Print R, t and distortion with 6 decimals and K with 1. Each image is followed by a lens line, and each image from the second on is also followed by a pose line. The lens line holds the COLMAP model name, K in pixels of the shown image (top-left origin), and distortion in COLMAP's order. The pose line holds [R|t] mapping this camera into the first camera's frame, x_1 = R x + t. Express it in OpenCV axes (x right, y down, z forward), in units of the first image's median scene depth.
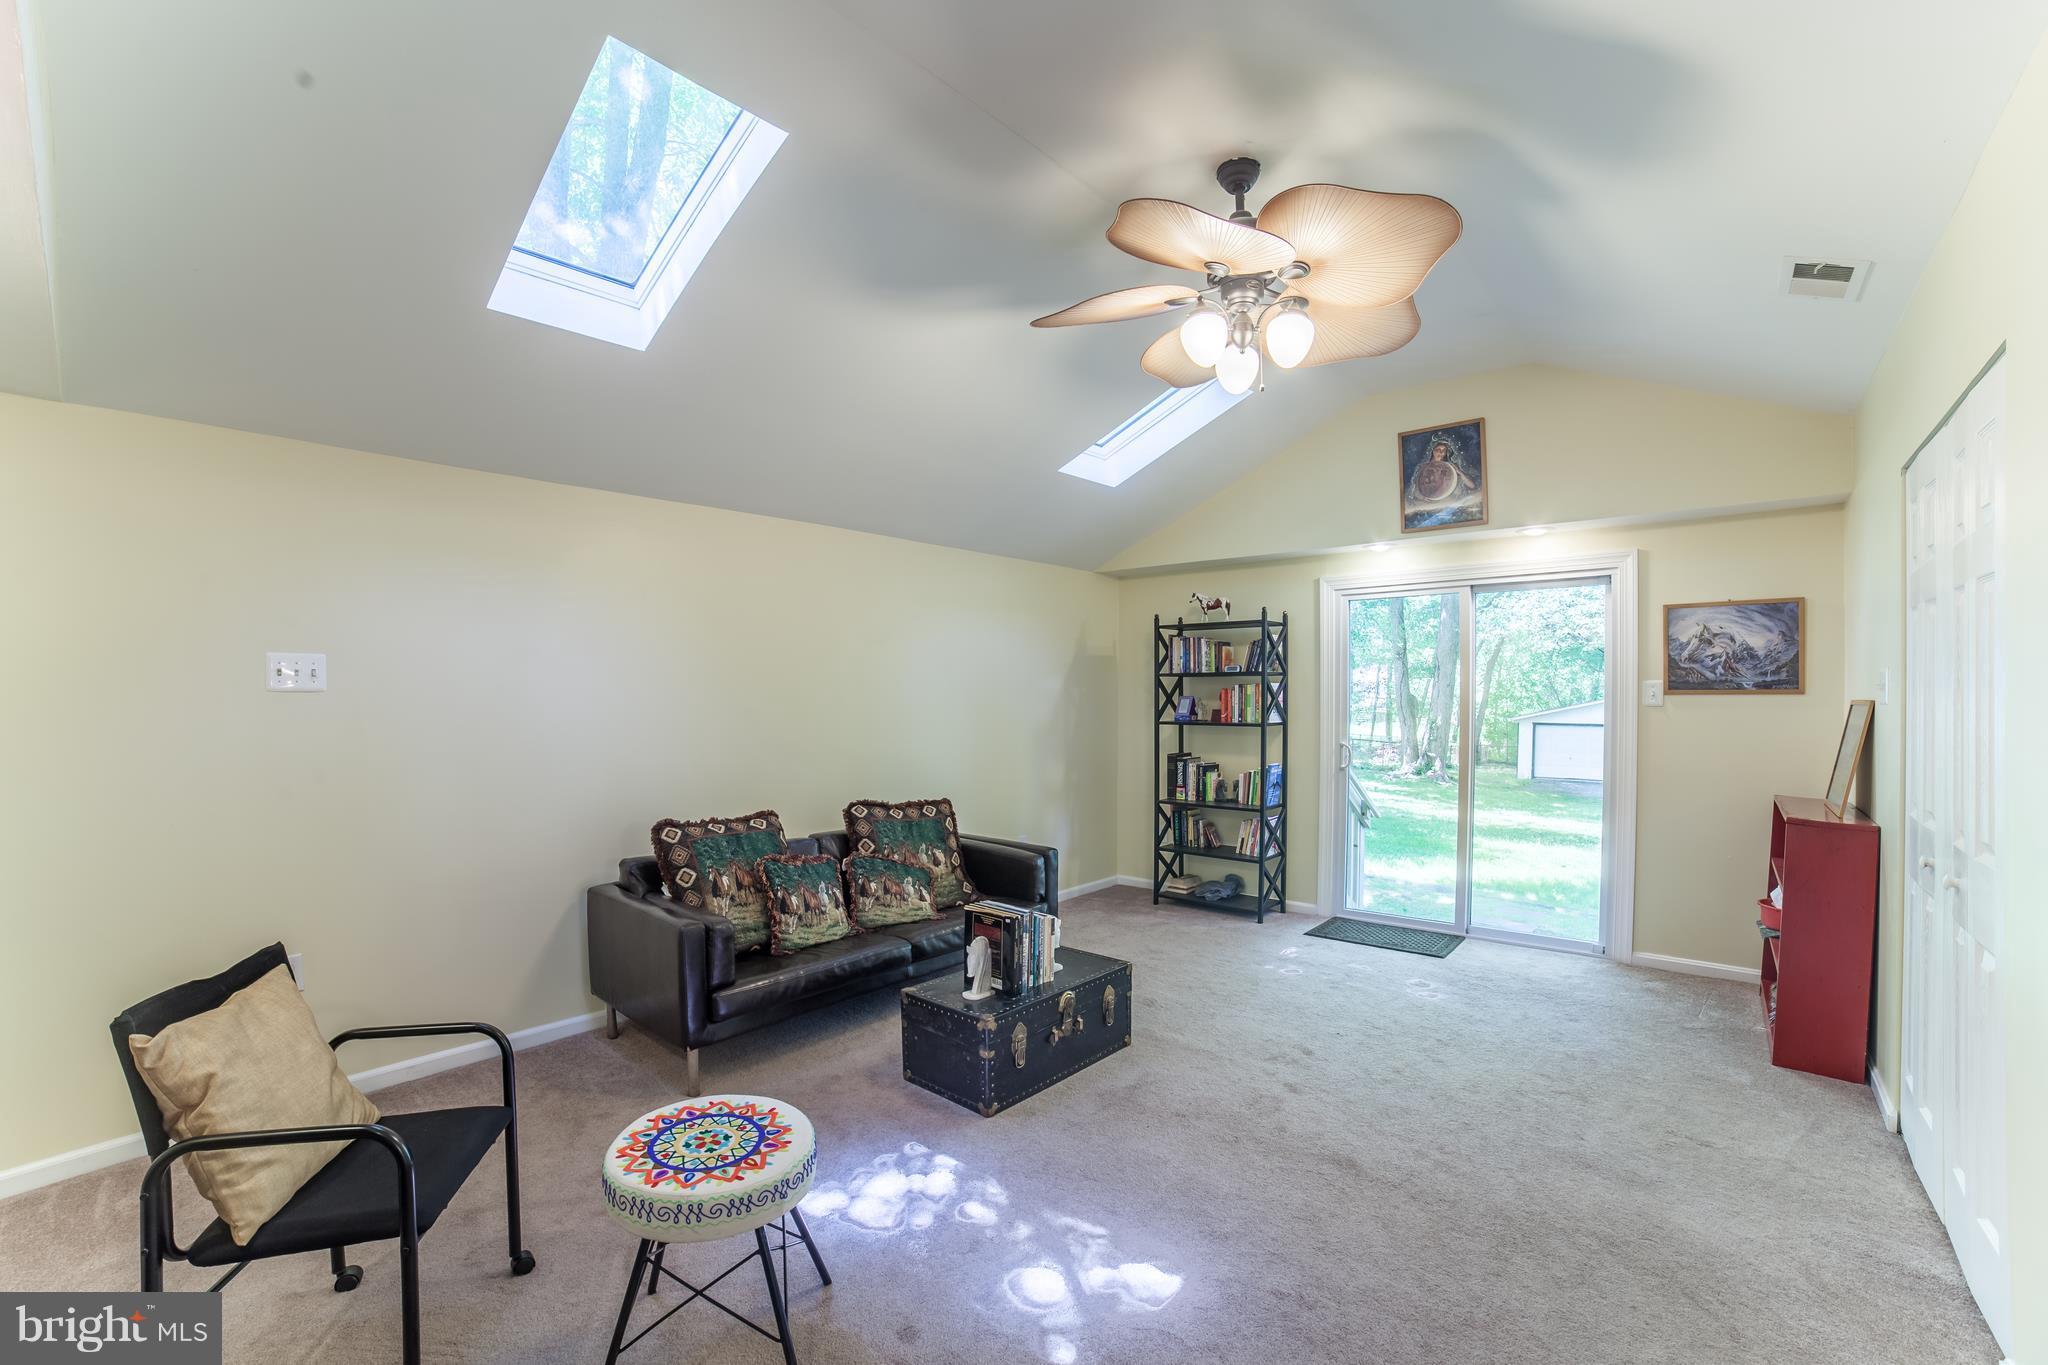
lens RADIAL K [[872.5, 0, 1025.7], [0, 872.5, 711.4], [0, 0, 1]] dist [-0.001388, -0.000101]
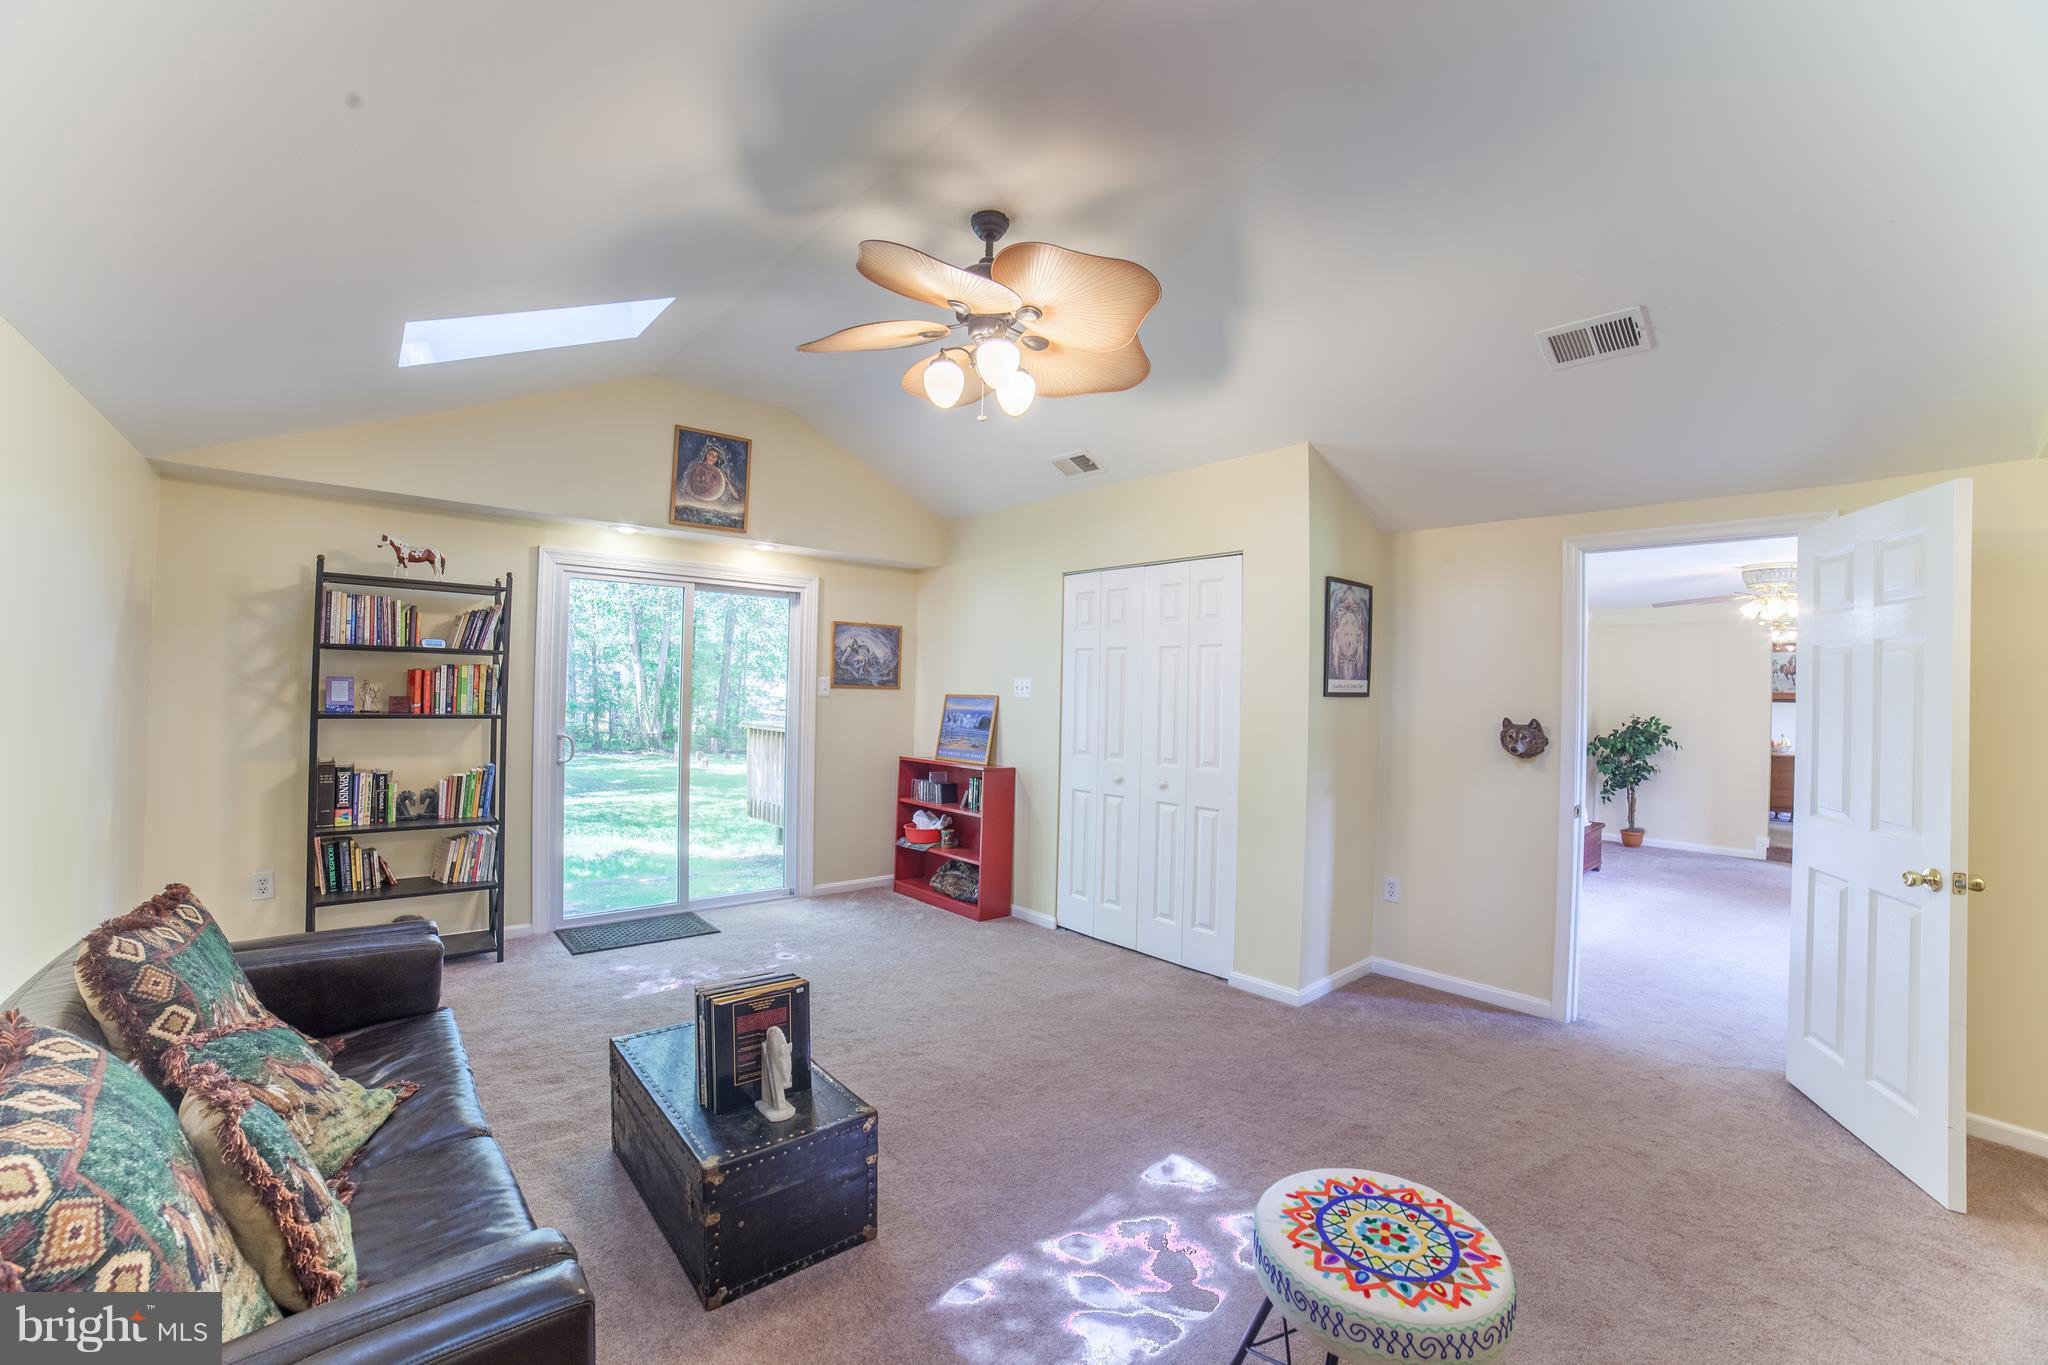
lens RADIAL K [[840.3, 0, 1024.0], [0, 840.3, 682.5], [0, 0, 1]] dist [-0.087619, 0.031610]
pose [[0.185075, 0.013659, 0.982629, -0.438277], [-0.010696, 0.999872, -0.011884, -0.014576], [-0.982666, -0.008311, 0.185198, 0.438024]]
